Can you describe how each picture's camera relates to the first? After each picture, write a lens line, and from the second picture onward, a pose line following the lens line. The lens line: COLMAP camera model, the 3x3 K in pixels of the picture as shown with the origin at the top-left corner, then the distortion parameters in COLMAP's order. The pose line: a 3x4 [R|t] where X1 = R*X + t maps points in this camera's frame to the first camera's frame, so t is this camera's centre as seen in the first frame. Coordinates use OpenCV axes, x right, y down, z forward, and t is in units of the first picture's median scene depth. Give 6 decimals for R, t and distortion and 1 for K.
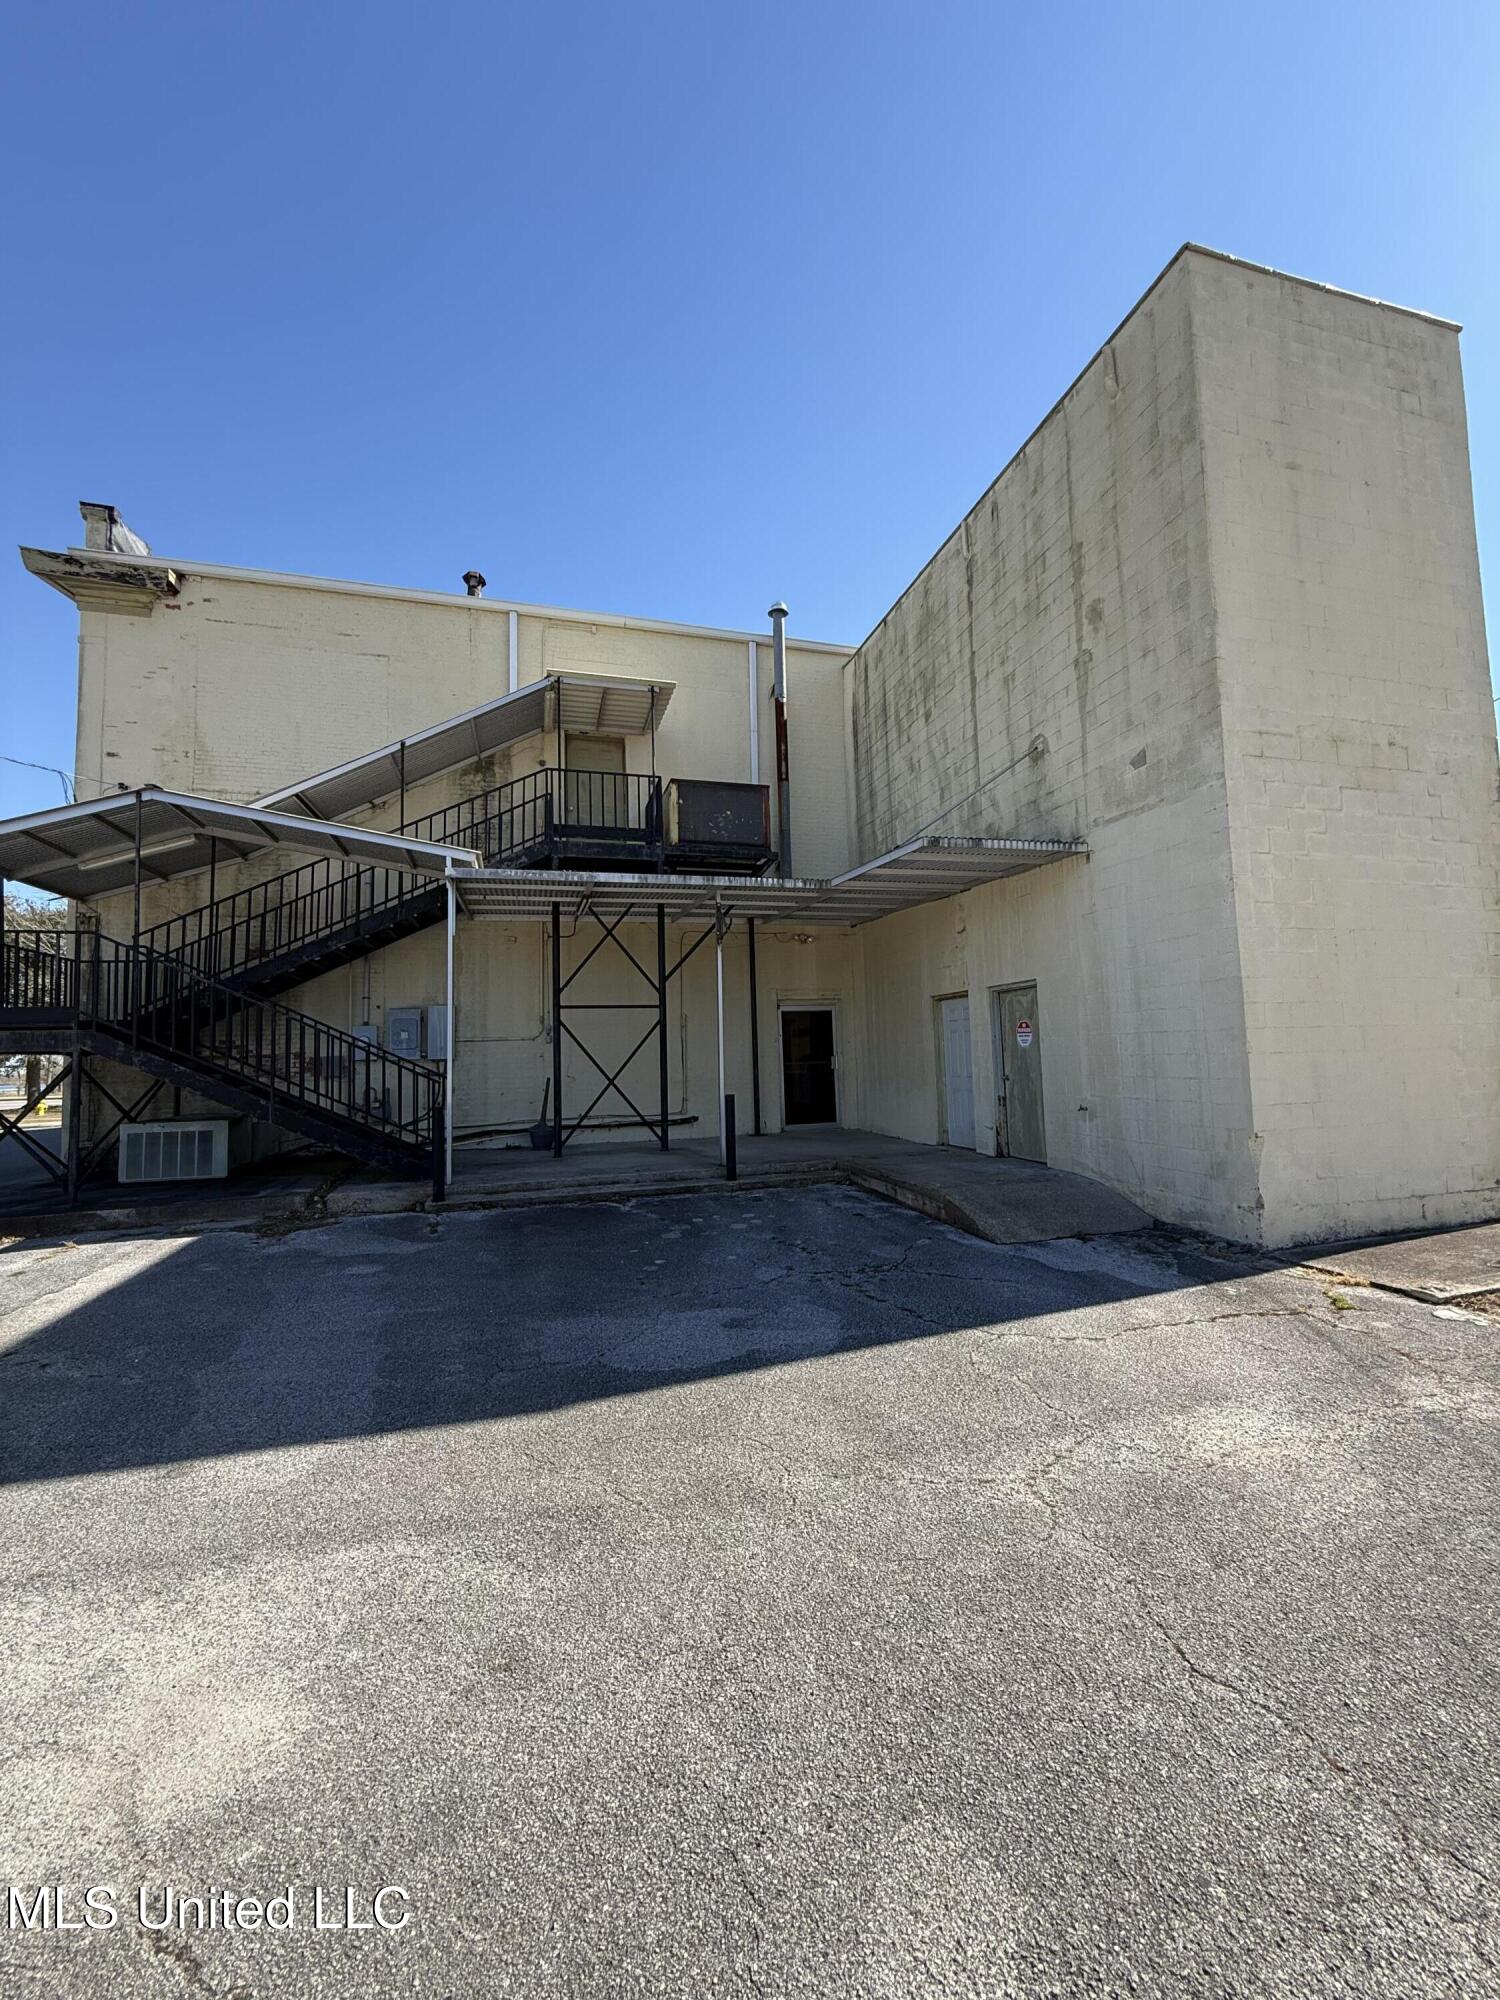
lens RADIAL K [[791.0, 0, 757.3], [0, 791.0, 992.2], [0, 0, 1]] dist [-0.001916, 0.000024]
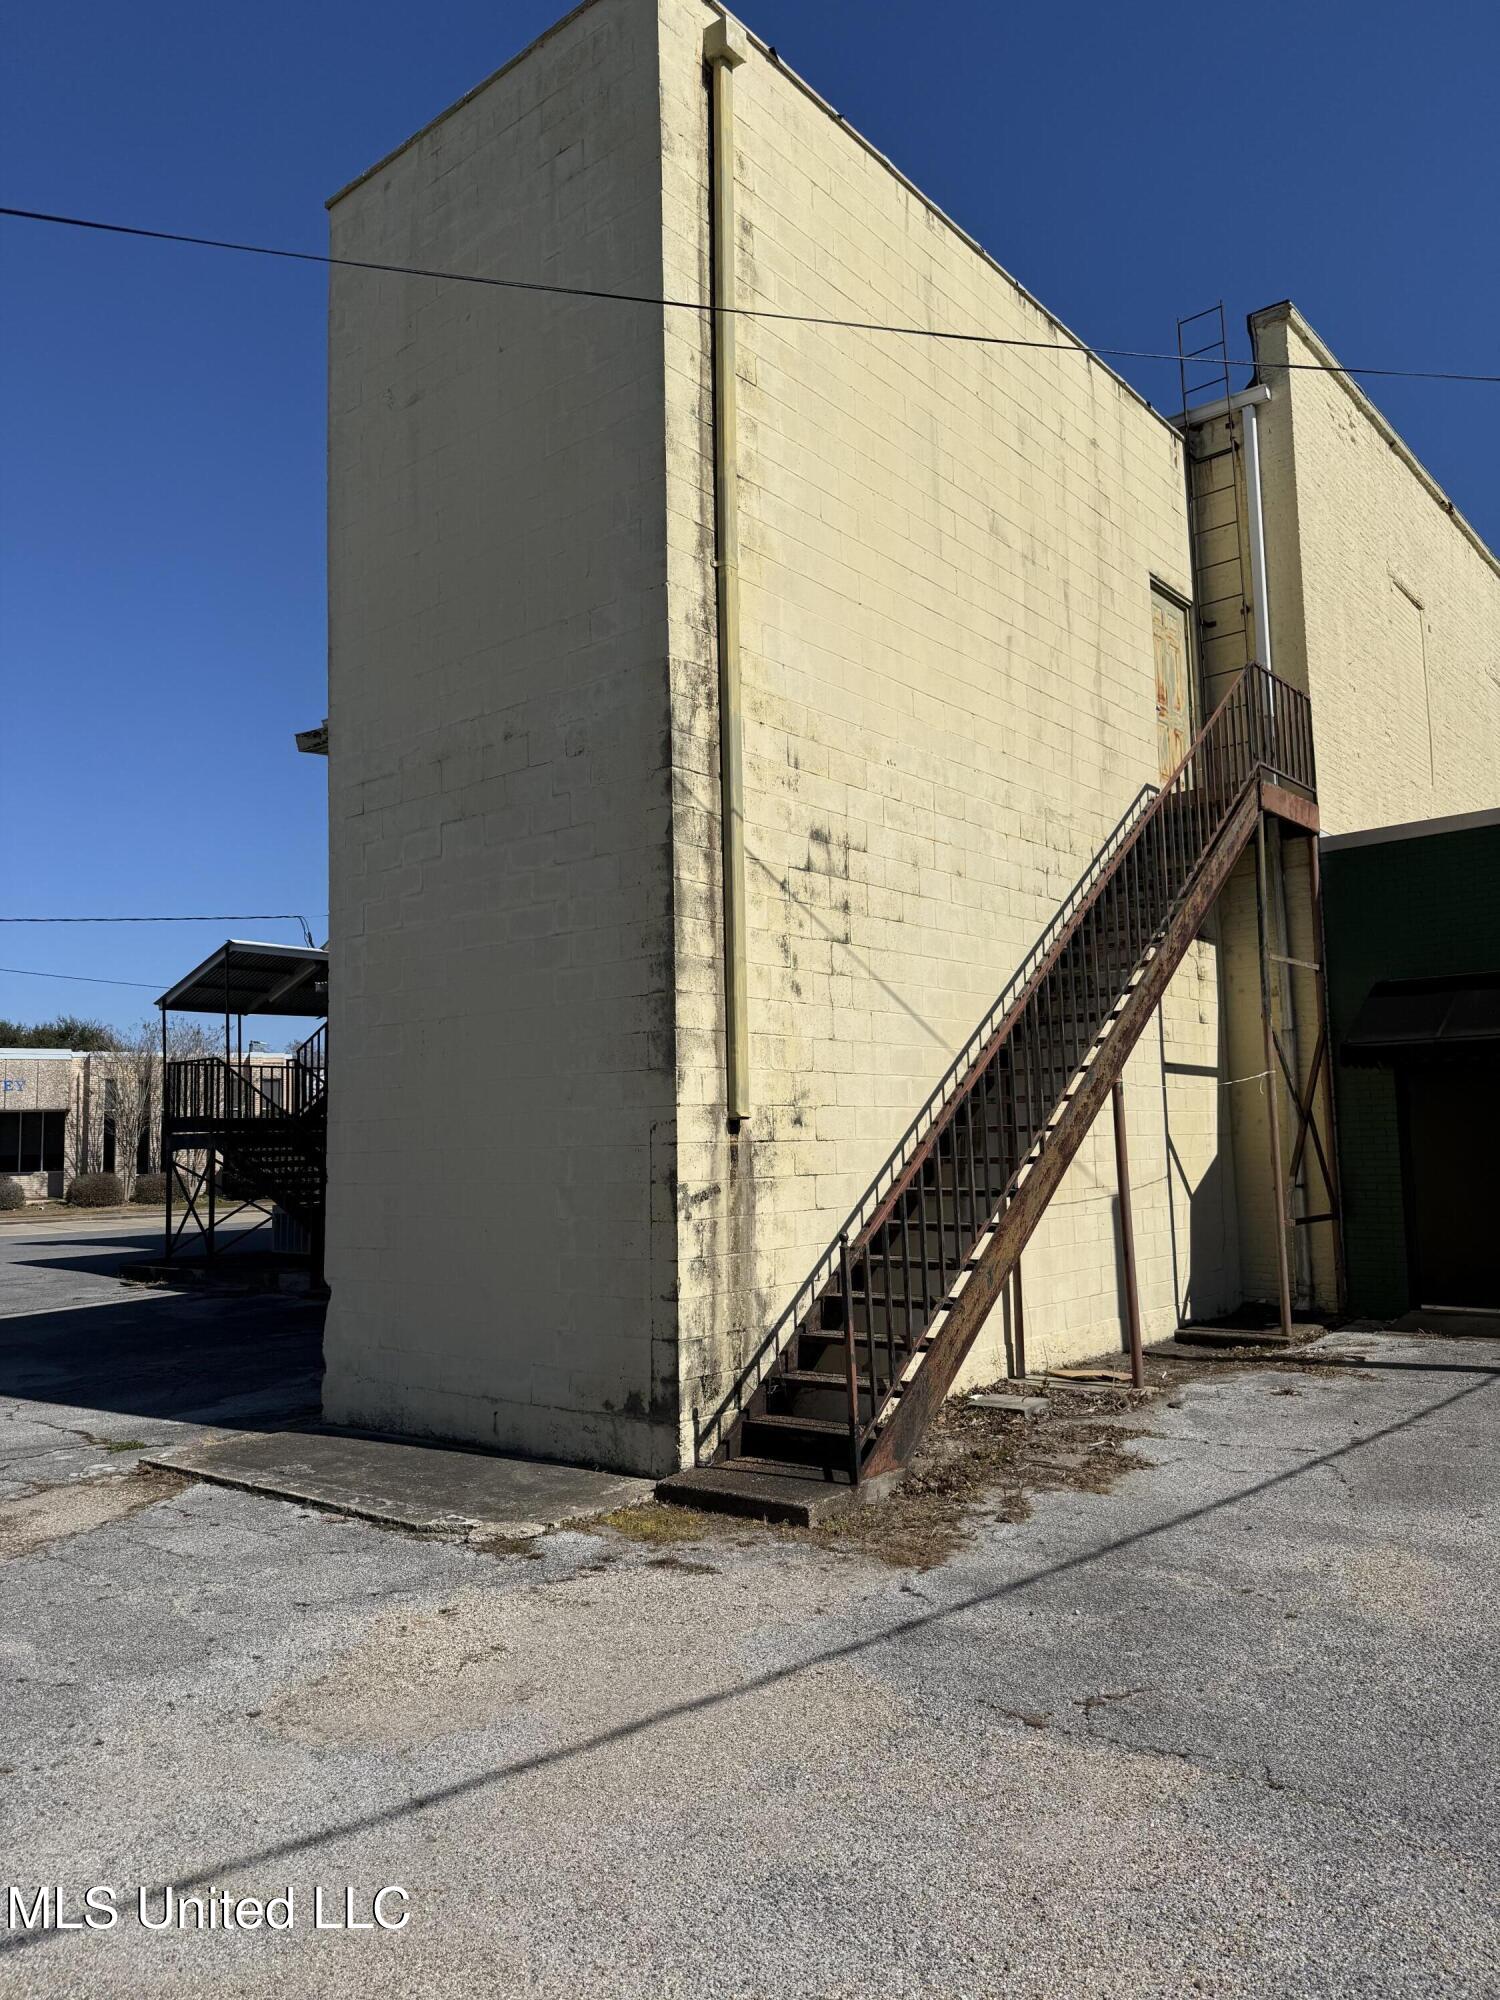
lens RADIAL K [[1394.7, 0, 750.0], [0, 1394.7, 1000.0], [0, 0, 1]] dist [0.126995, -0.234428]
pose [[0.575407, -0.072284, -0.814667, 1.926358], [0.074378, 0.996584, -0.035892, -0.027700], [0.814478, -0.039941, 0.578817, 0.464493]]
